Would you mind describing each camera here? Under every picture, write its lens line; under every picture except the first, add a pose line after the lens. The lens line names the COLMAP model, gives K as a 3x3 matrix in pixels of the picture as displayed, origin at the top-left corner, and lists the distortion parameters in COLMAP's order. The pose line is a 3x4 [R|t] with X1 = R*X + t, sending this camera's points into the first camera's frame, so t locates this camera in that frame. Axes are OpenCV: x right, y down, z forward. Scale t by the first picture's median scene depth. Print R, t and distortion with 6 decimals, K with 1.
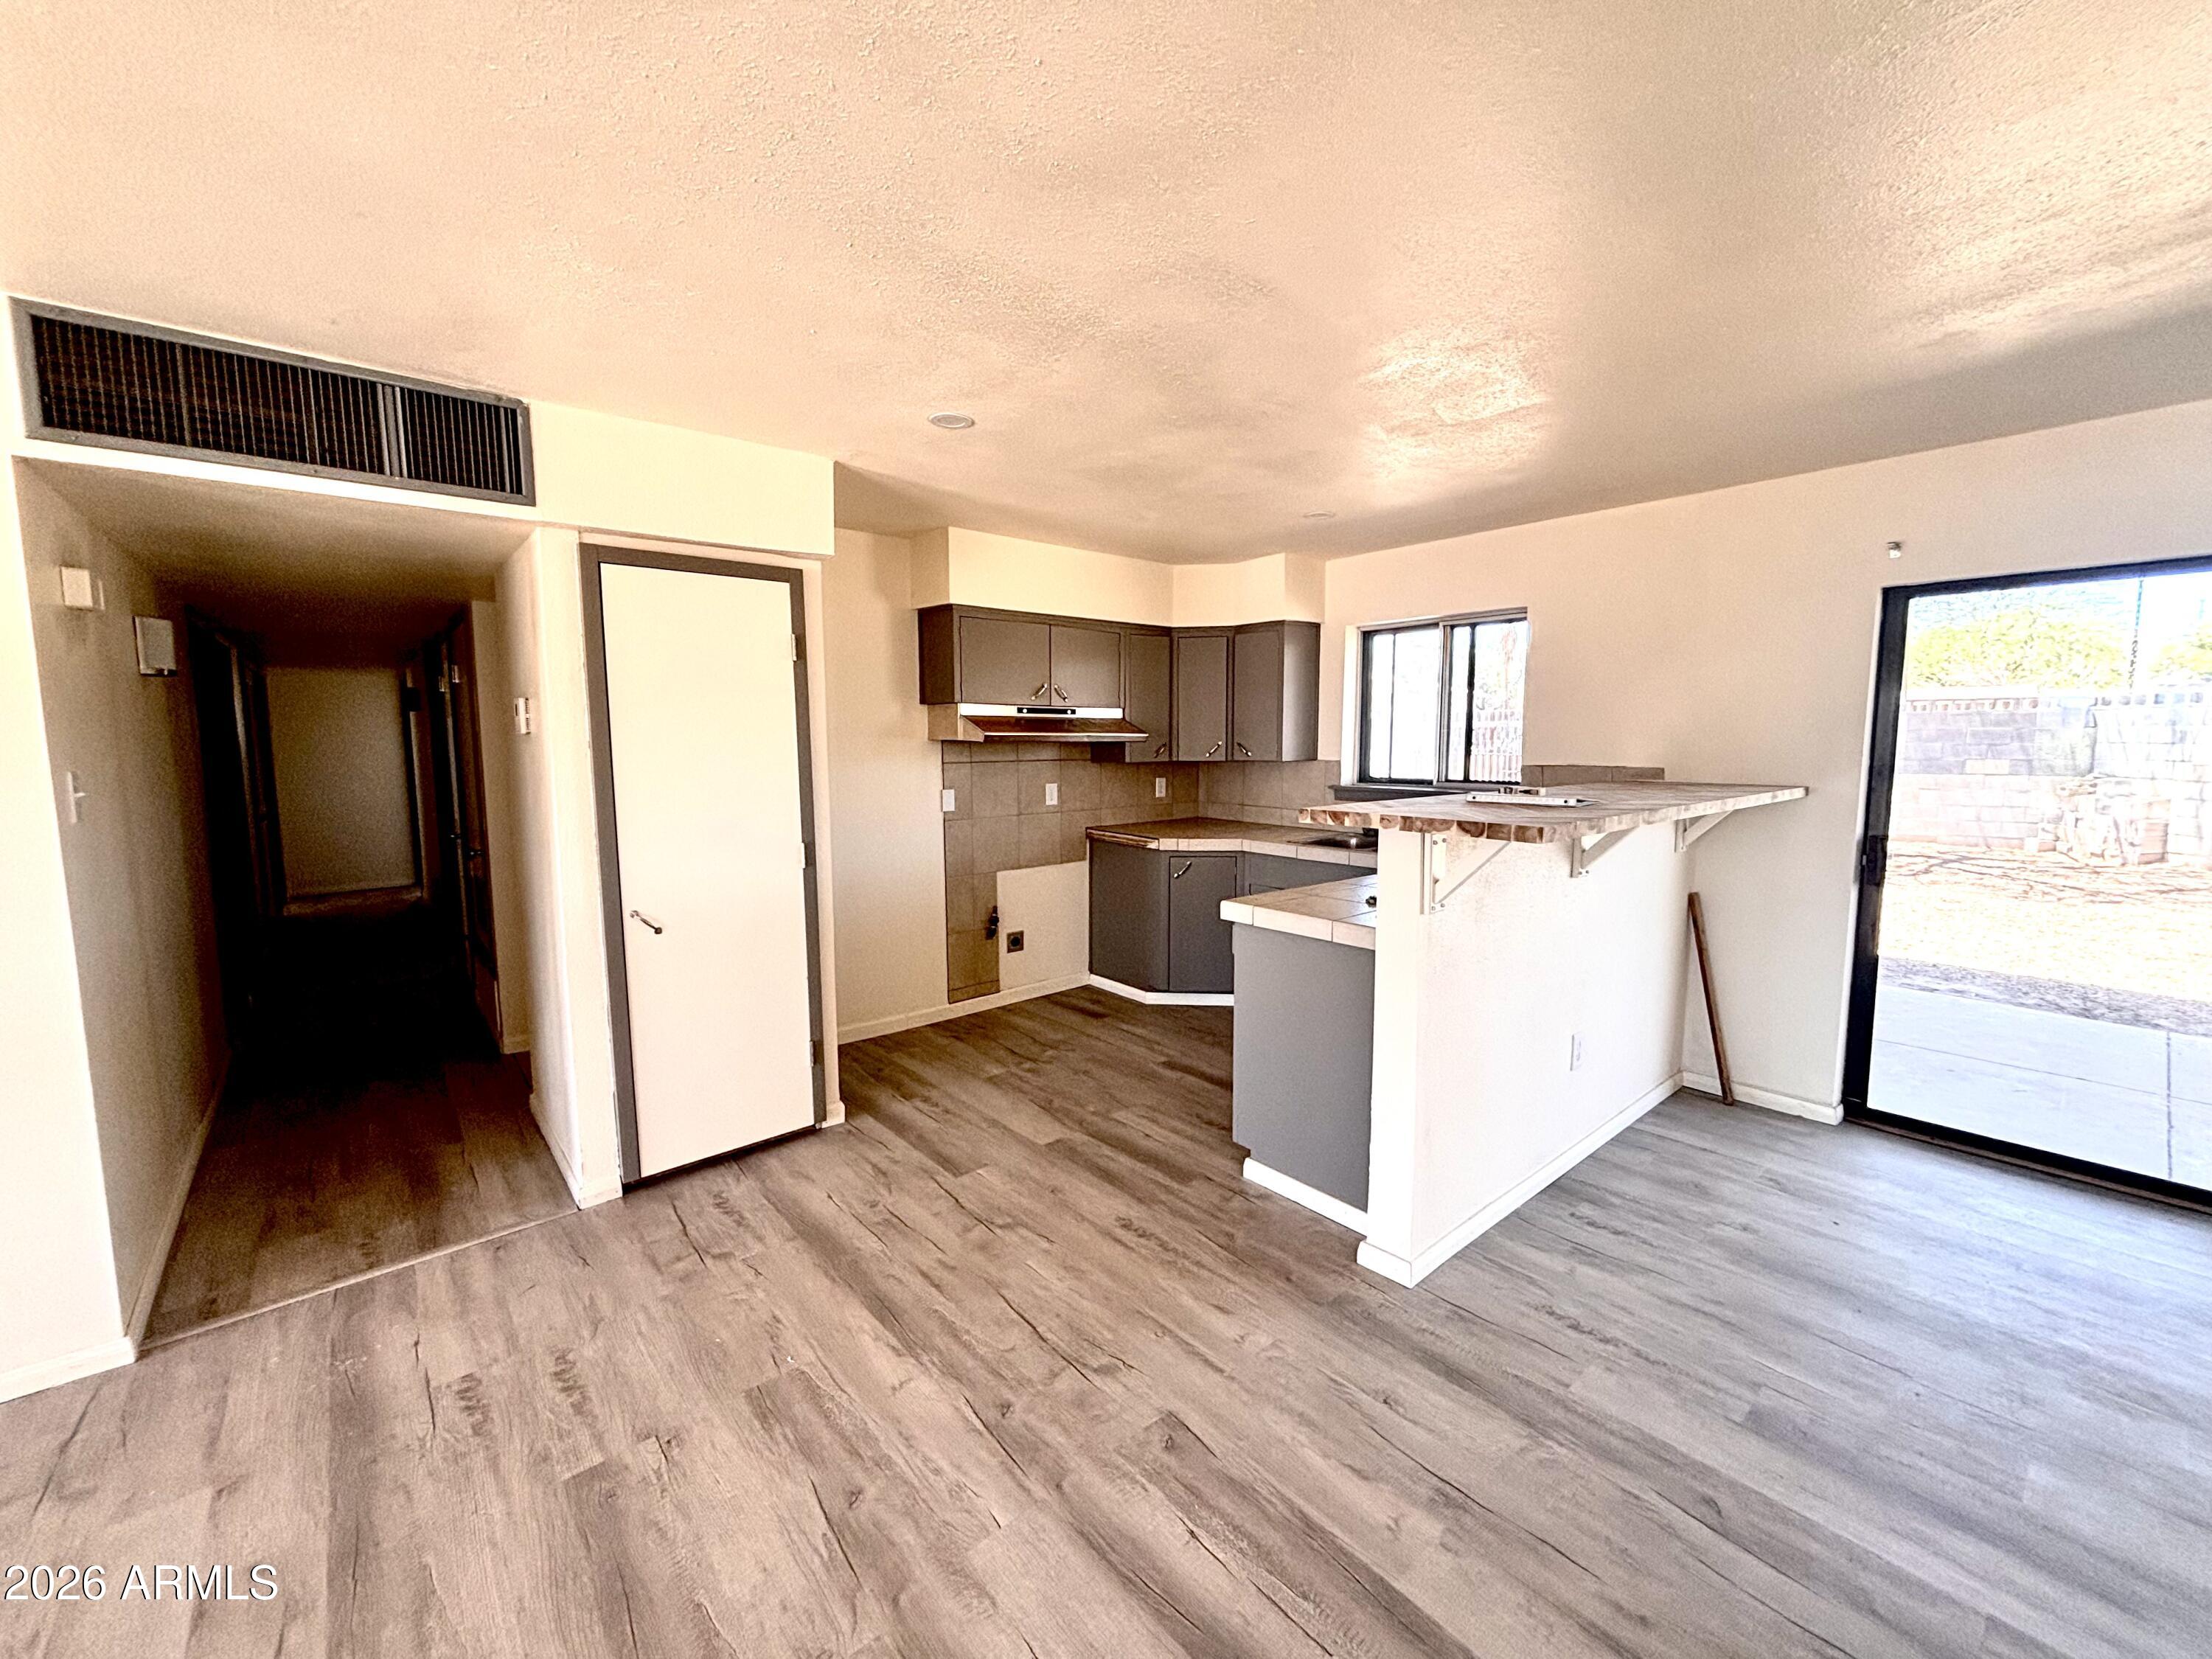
lens RADIAL K [[893.1, 0, 1106.0], [0, 893.1, 829.5], [0, 0, 1]] dist [0.003873, 0.000366]
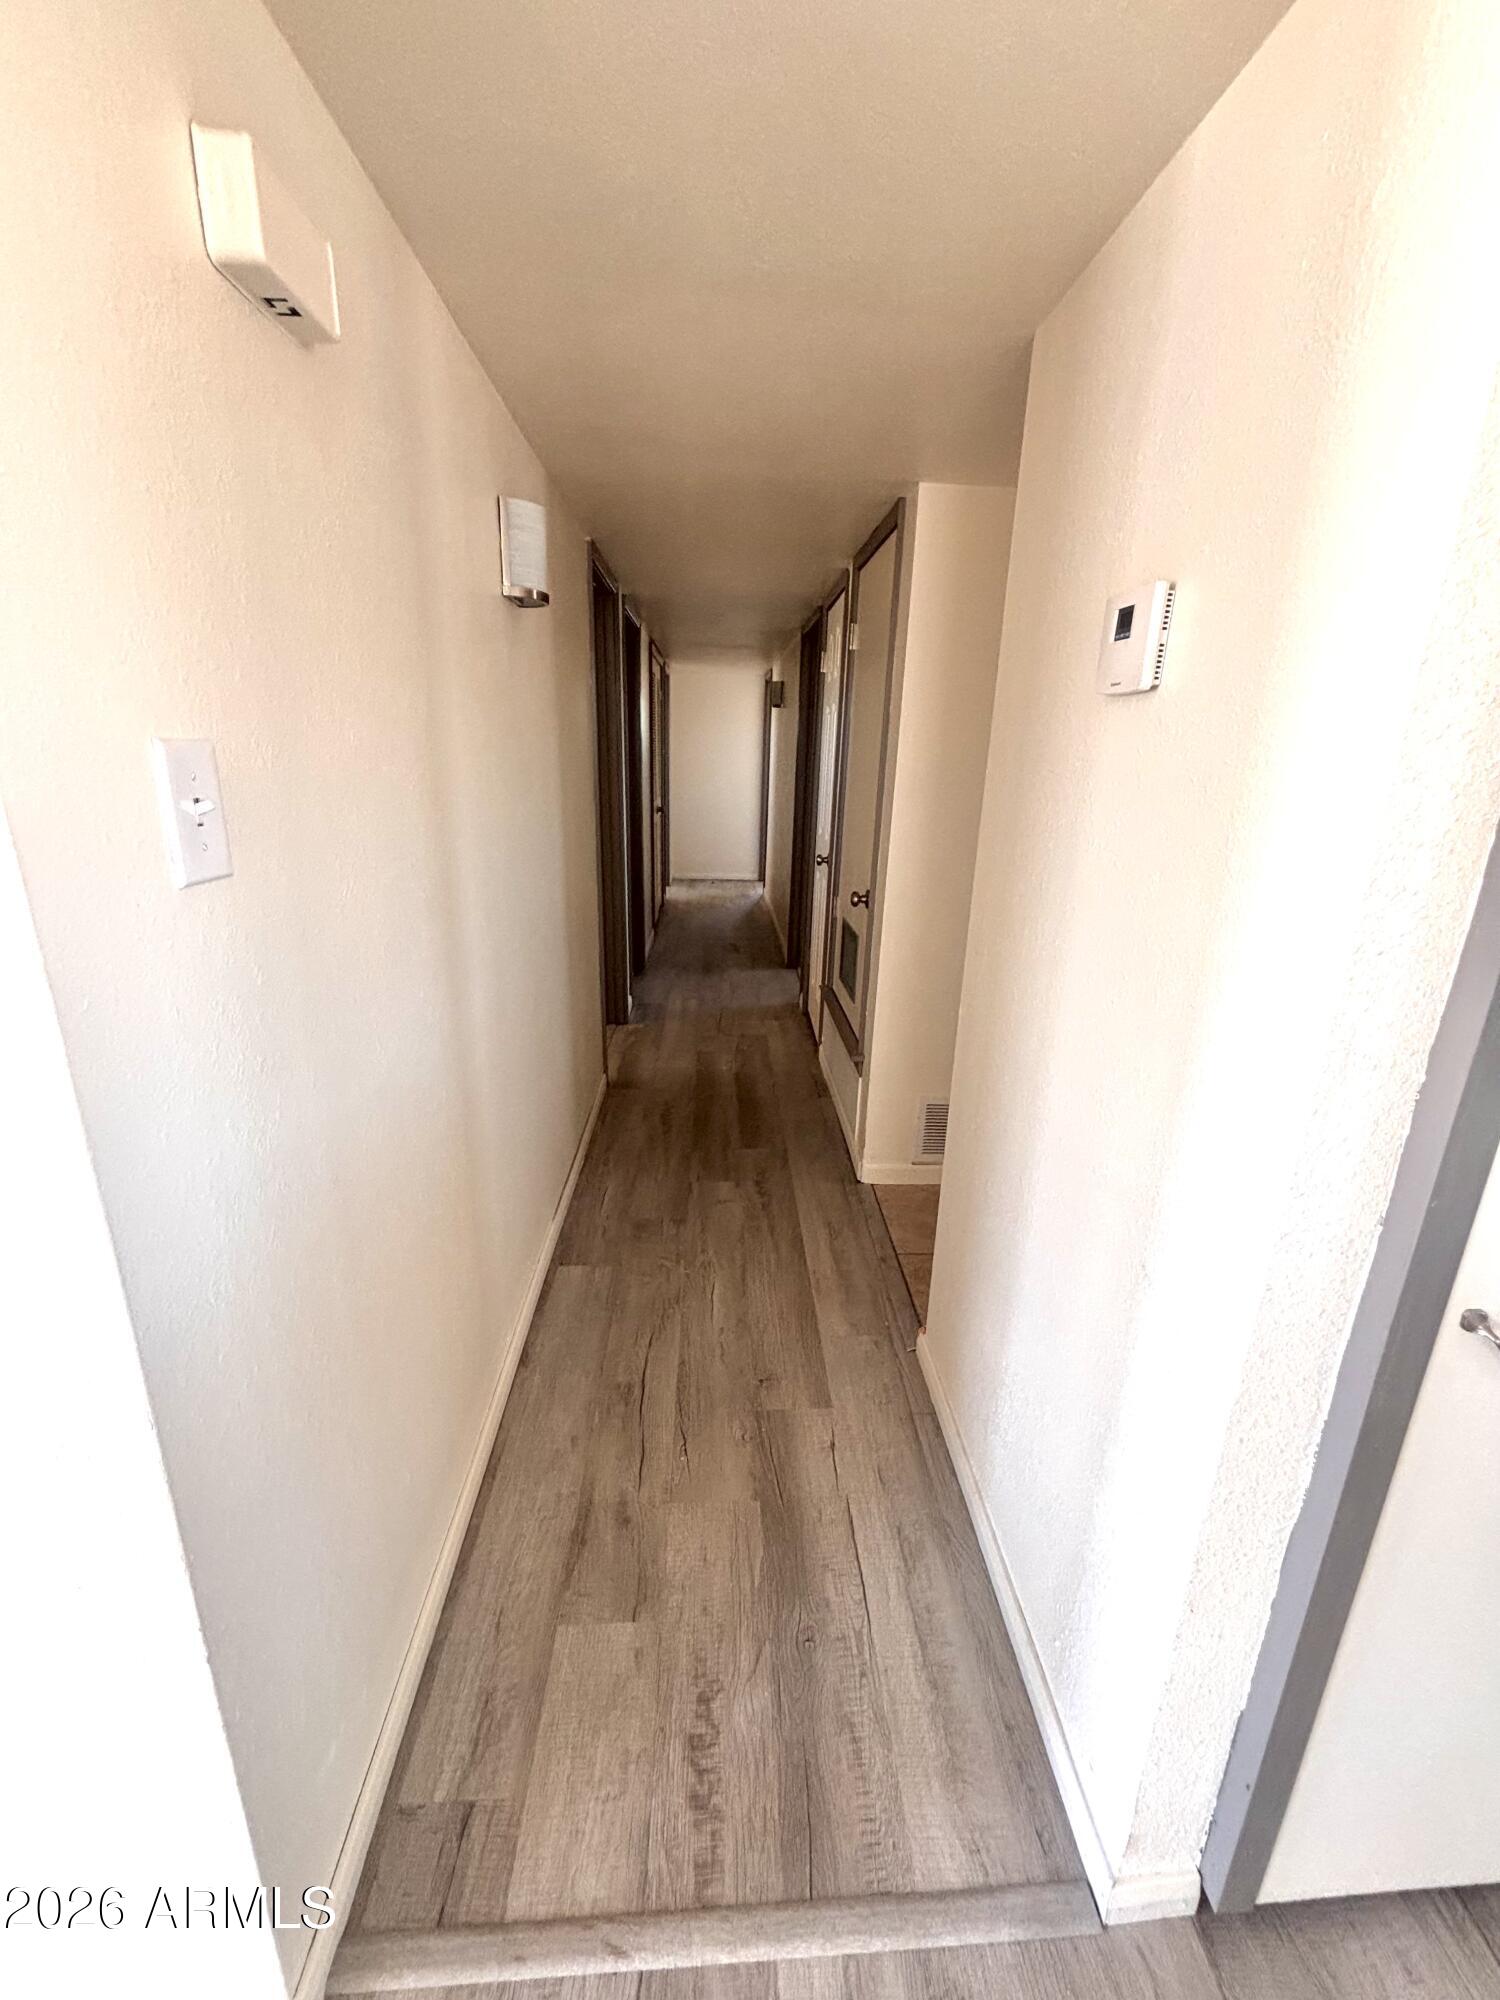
lens RADIAL K [[807.5, 0, 750.0], [0, 807.5, 1000.0], [0, 0, 1]] dist [0.003873, 0.000366]
pose [[0.789497, 0.206597, -0.577939, -0.513018], [-0.091428, 0.970725, 0.222111, -0.035505], [0.606907, -0.122516, 0.785273, 0.584204]]
